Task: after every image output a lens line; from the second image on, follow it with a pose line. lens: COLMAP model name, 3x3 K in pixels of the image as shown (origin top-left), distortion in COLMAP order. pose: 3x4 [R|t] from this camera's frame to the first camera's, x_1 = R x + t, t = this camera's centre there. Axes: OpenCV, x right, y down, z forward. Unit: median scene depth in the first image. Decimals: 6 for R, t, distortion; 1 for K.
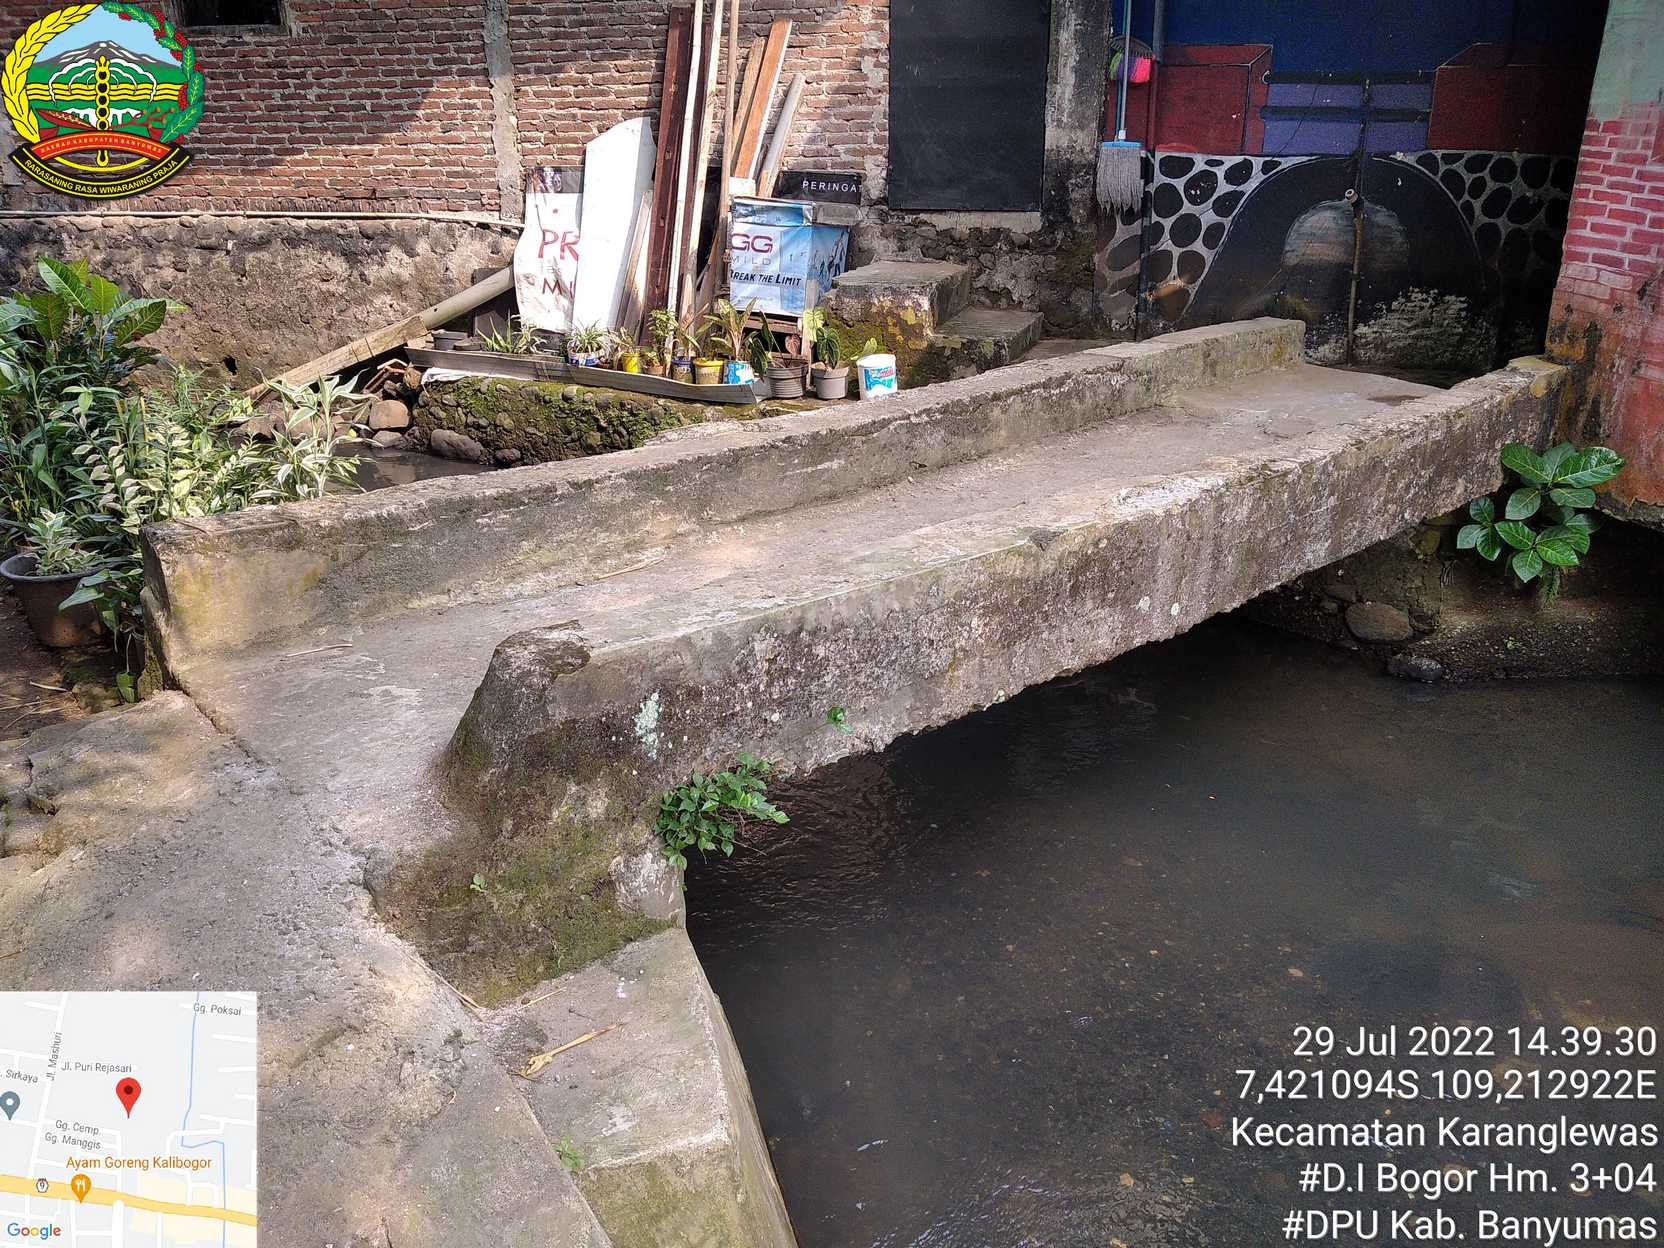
lens RADIAL K [[1390.4, 0, 827.4], [0, 1390.4, 629.2], [0, 0, 1]] dist [-0.032995, 0.051656]
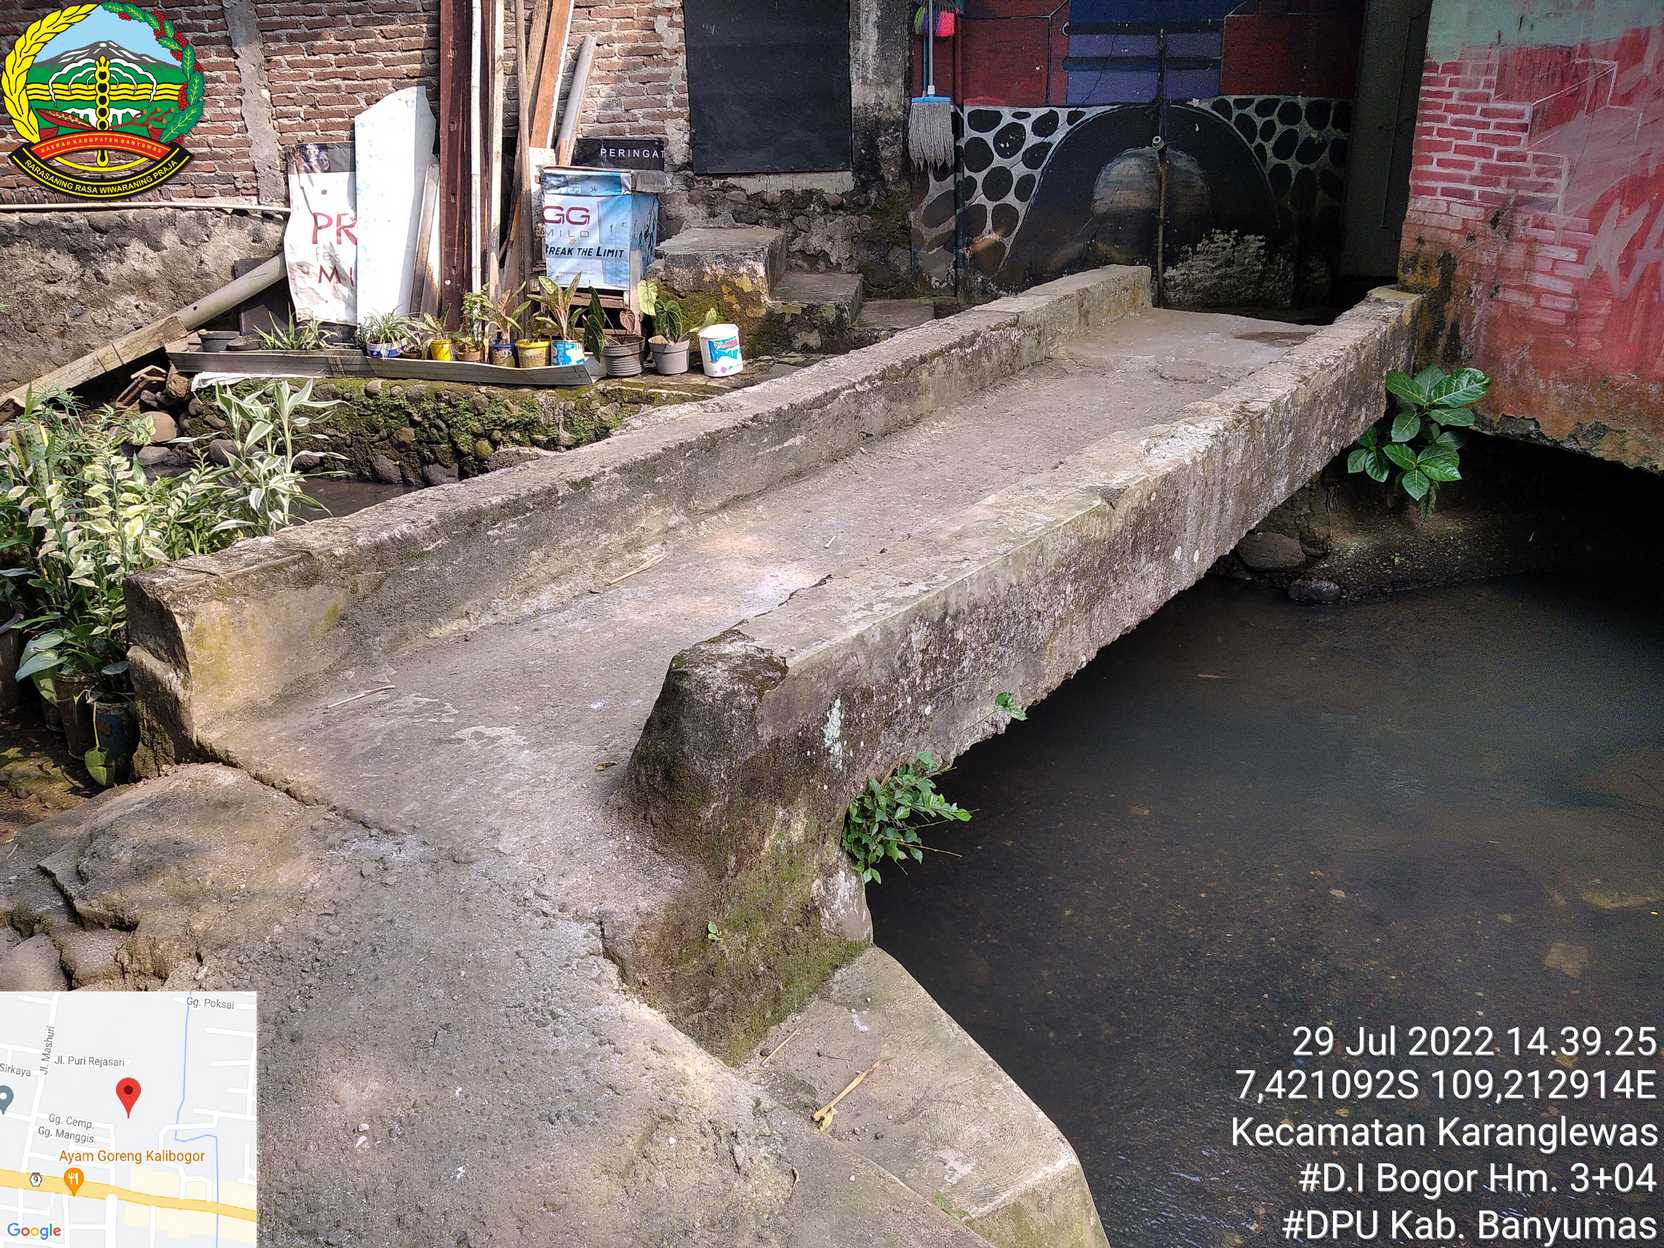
lens RADIAL K [[1402.3, 0, 832.0], [0, 1402.3, 624.0], [0, 0, 1]] dist [-0.039975, 0.060555]
pose [[0.972689, -0.106531, 0.206220, -0.104139], [0.102987, 0.994292, 0.027879, -0.009962], [-0.208013, -0.005880, 0.978108, 0.029580]]
